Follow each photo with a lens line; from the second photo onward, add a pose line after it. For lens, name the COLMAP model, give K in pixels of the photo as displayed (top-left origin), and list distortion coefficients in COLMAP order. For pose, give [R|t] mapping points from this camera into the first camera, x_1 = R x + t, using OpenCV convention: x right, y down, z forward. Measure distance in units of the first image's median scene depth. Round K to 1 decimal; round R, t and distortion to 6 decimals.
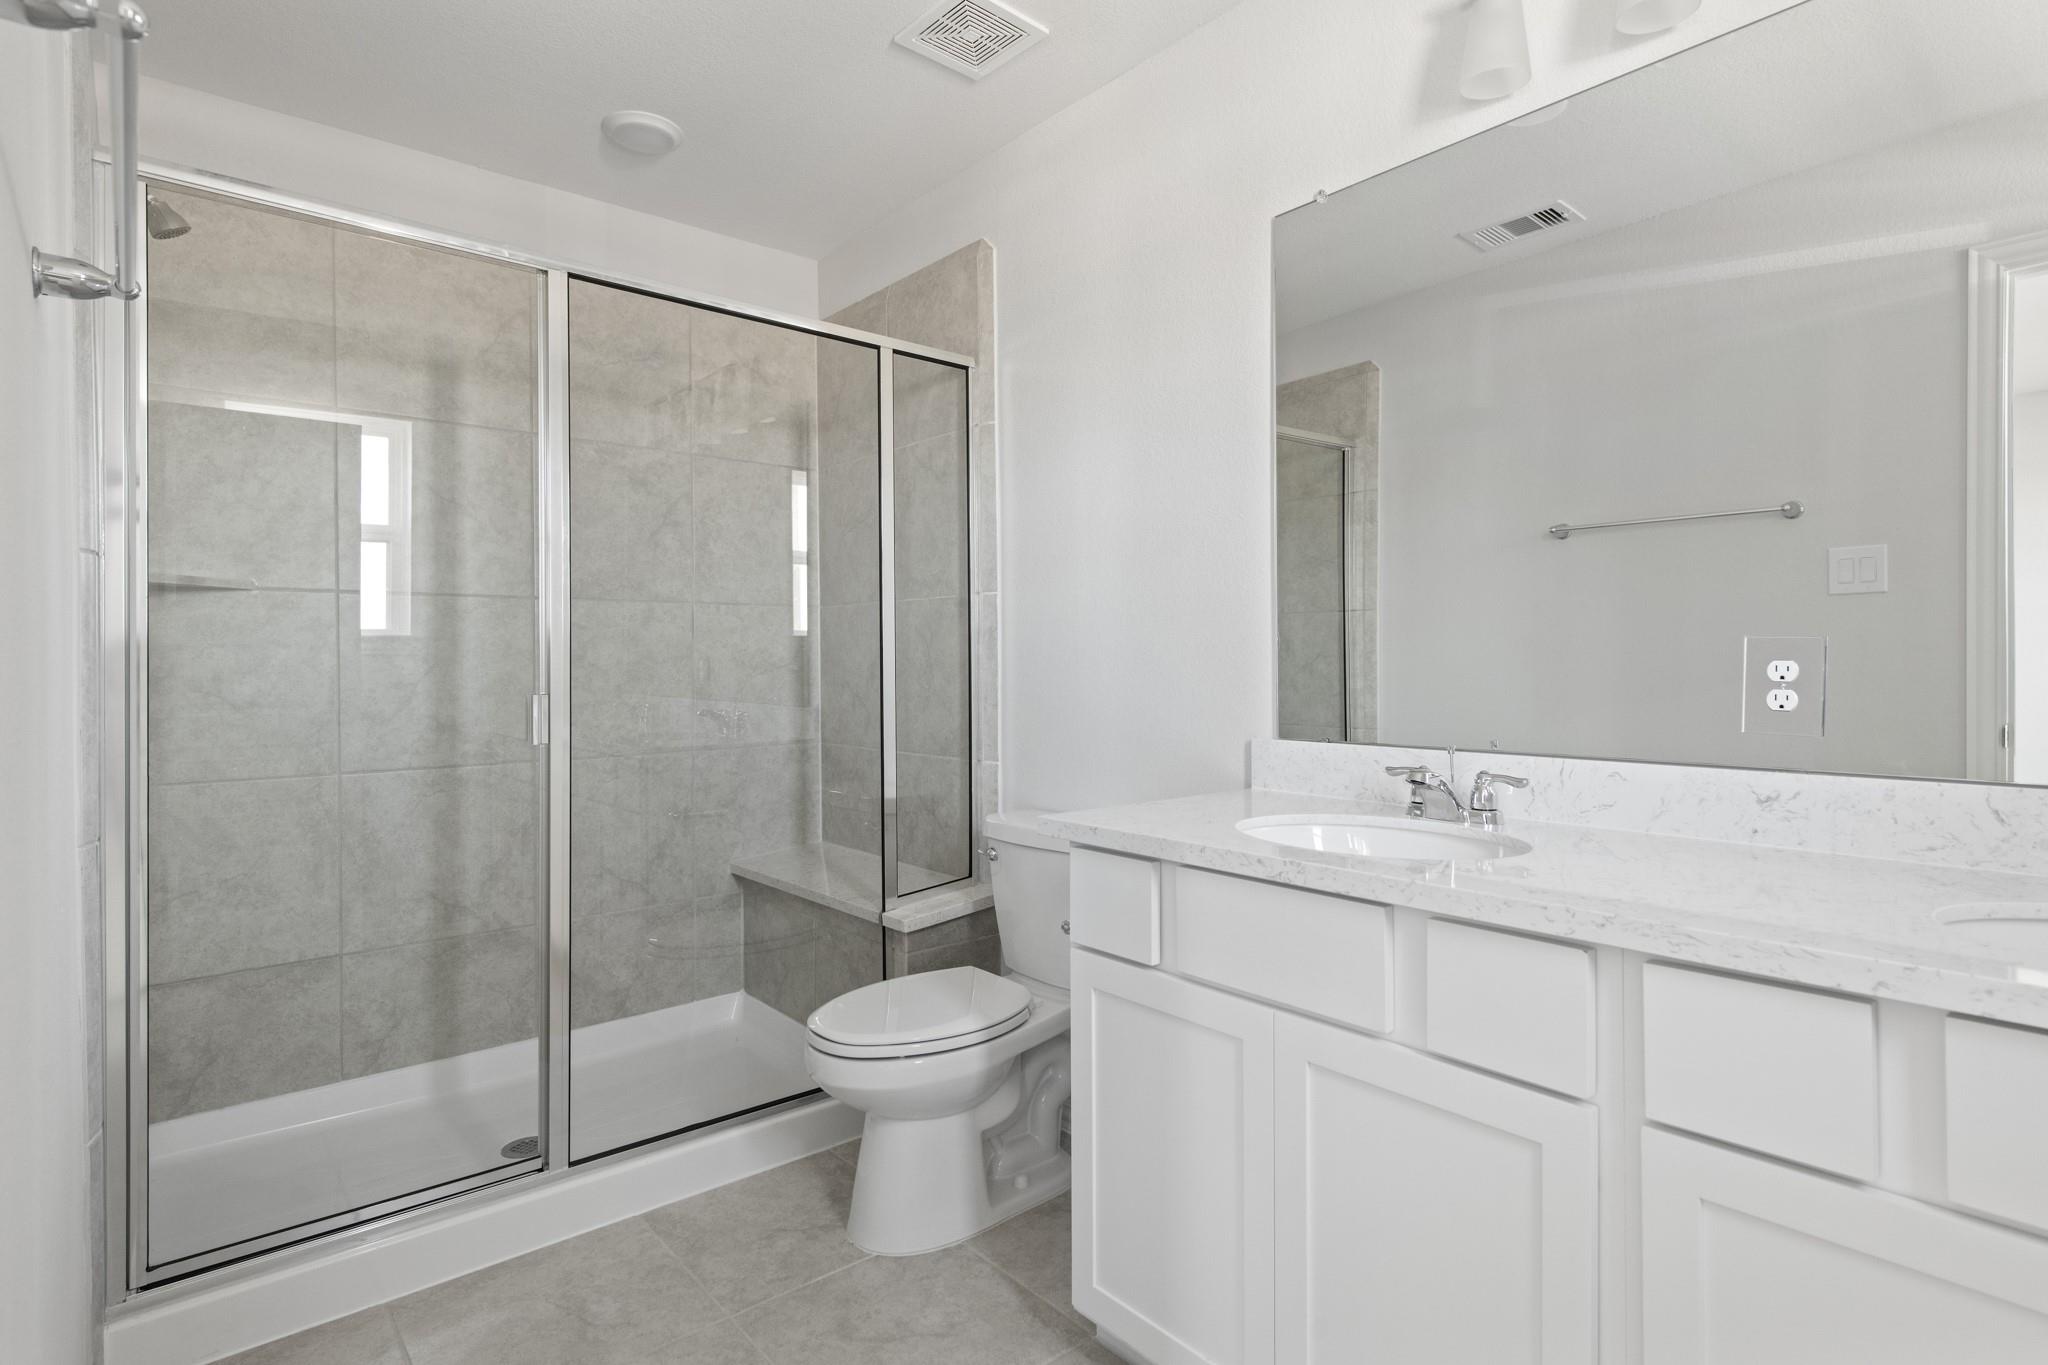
lens RADIAL K [[1079.8, 0, 1024.0], [0, 1079.8, 682.5], [0, 0, 1]] dist [-0.000152, -0.000254]
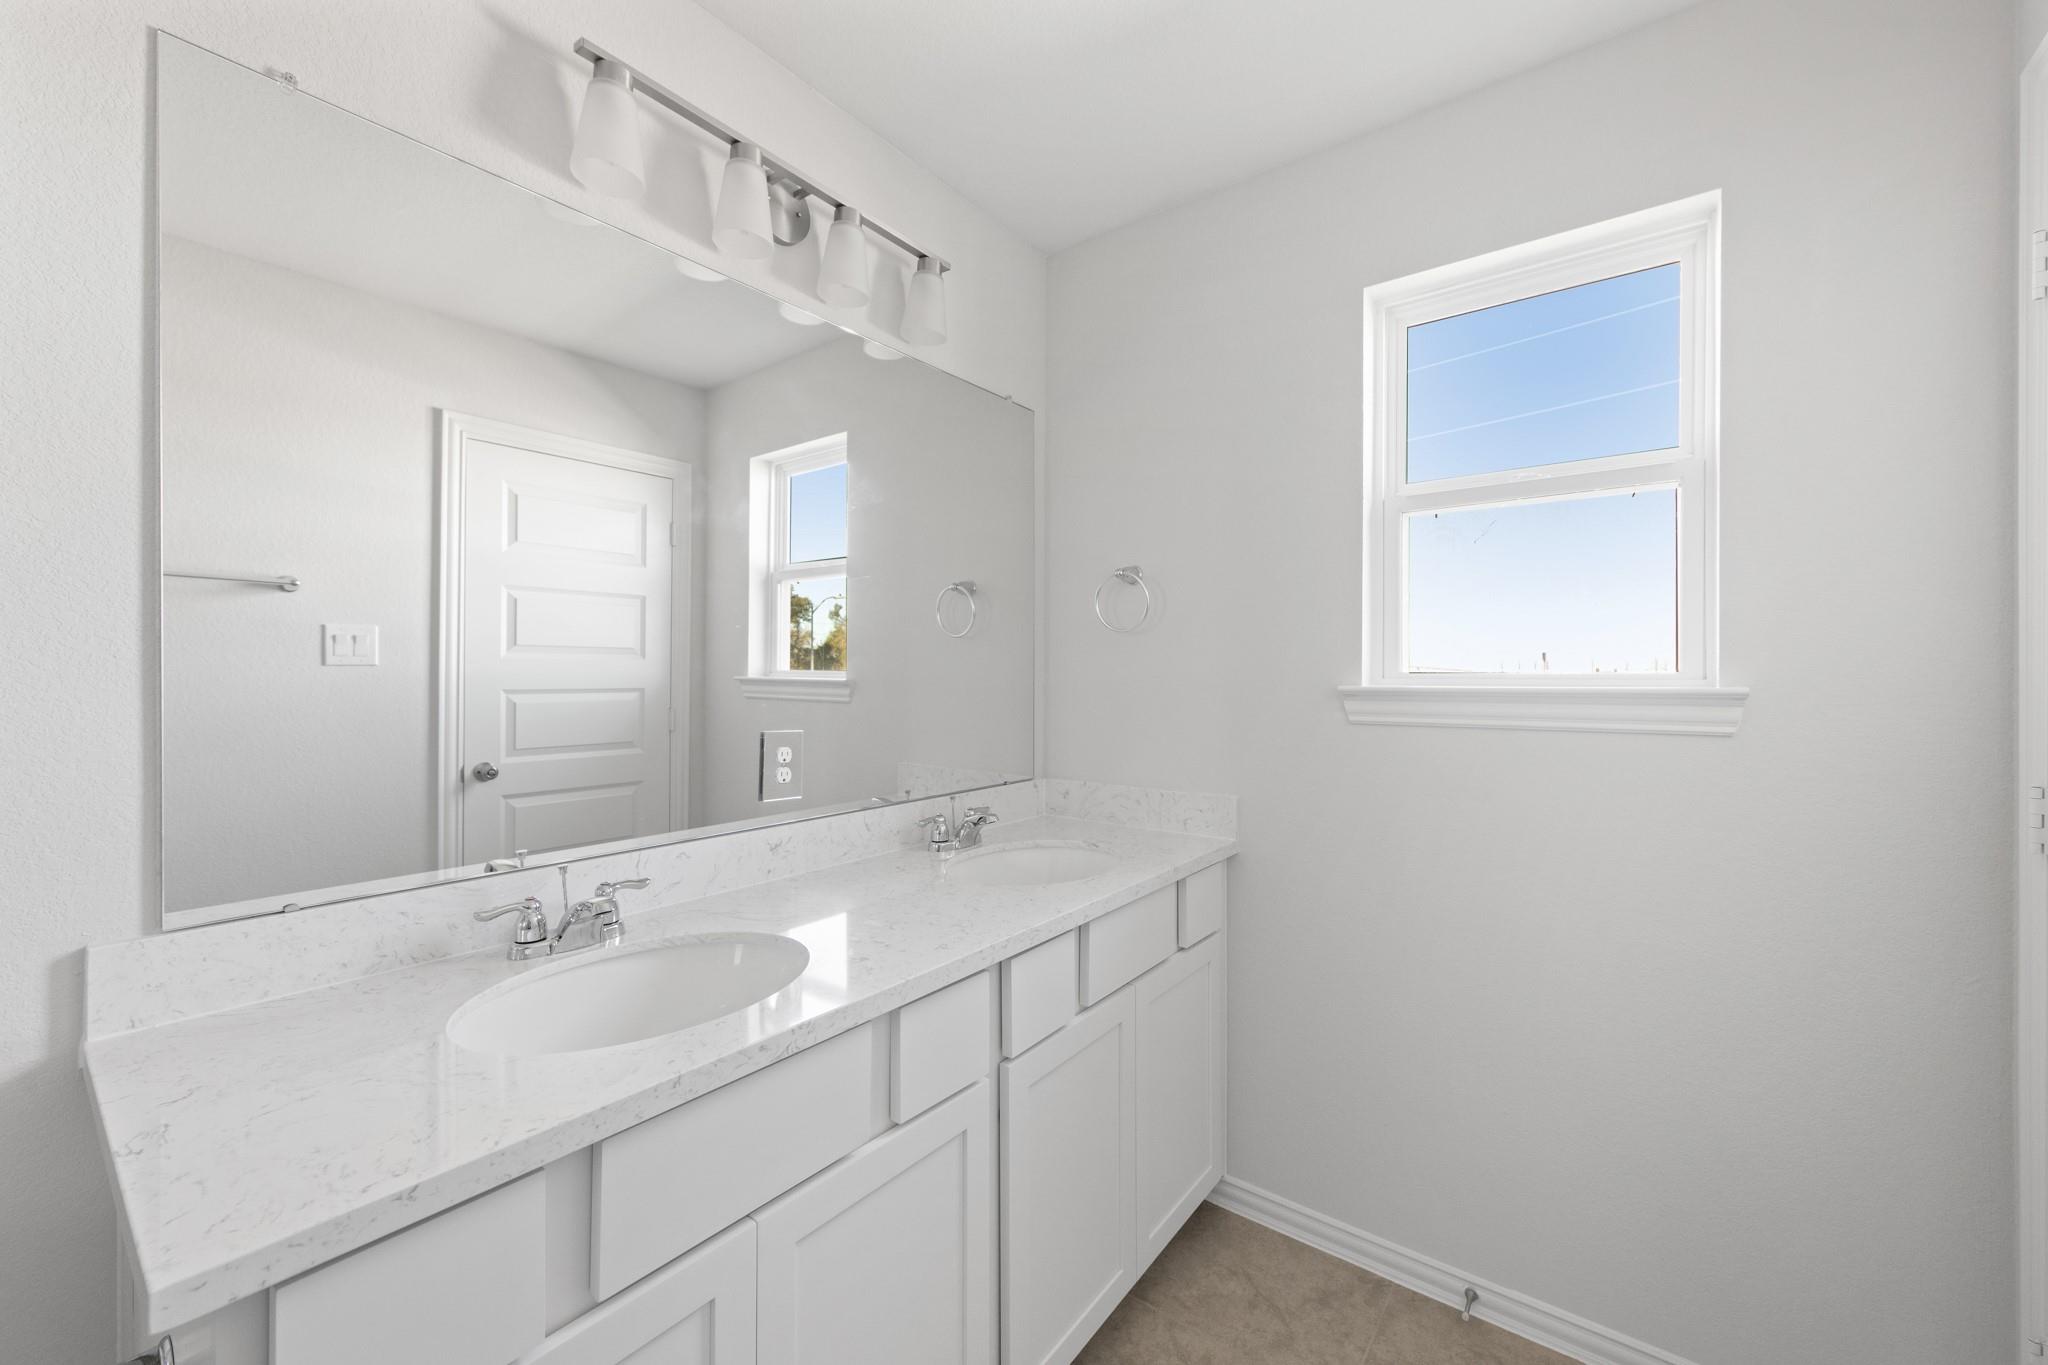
lens RADIAL K [[813.0, 0, 1027.0], [0, 813.0, 656.3], [0, 0, 1]] dist [-0.001688, -0.000179]
pose [[-0.188928, 0.013285, 0.981901, -0.430904], [0.012004, 0.999865, -0.011218, -0.126863], [-0.981918, 0.009667, -0.189062, 0.878222]]
